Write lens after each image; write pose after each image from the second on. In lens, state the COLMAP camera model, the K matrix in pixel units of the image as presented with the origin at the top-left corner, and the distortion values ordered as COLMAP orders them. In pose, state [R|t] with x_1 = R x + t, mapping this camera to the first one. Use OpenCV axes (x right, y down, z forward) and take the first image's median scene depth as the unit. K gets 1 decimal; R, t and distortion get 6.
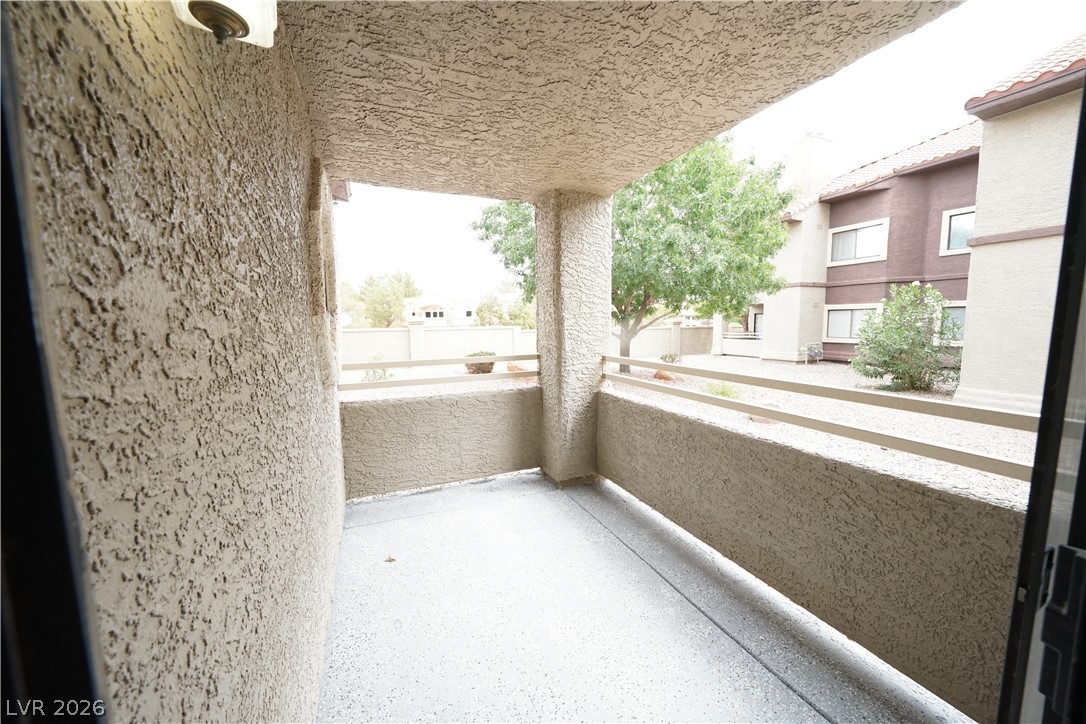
lens RADIAL K [[384.7, 0, 543.0], [0, 384.7, 362.0], [0, 0, 1]] dist [-0.000275, -0.000014]
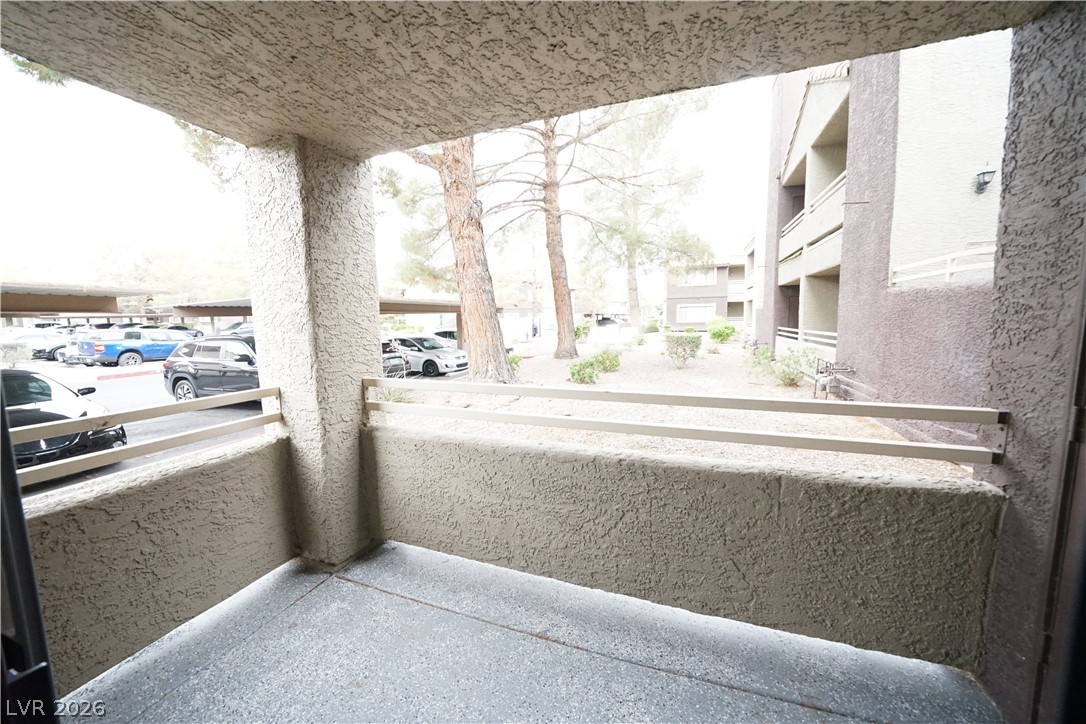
lens RADIAL K [[384.7, 0, 543.0], [0, 384.7, 362.0], [0, 0, 1]] dist [-0.000275, -0.000014]
pose [[0.709495, -0.076167, 0.700582, -0.241901], [0.086256, 0.996053, 0.020937, -0.072820], [-0.699412, 0.045575, 0.713265, 0.431698]]
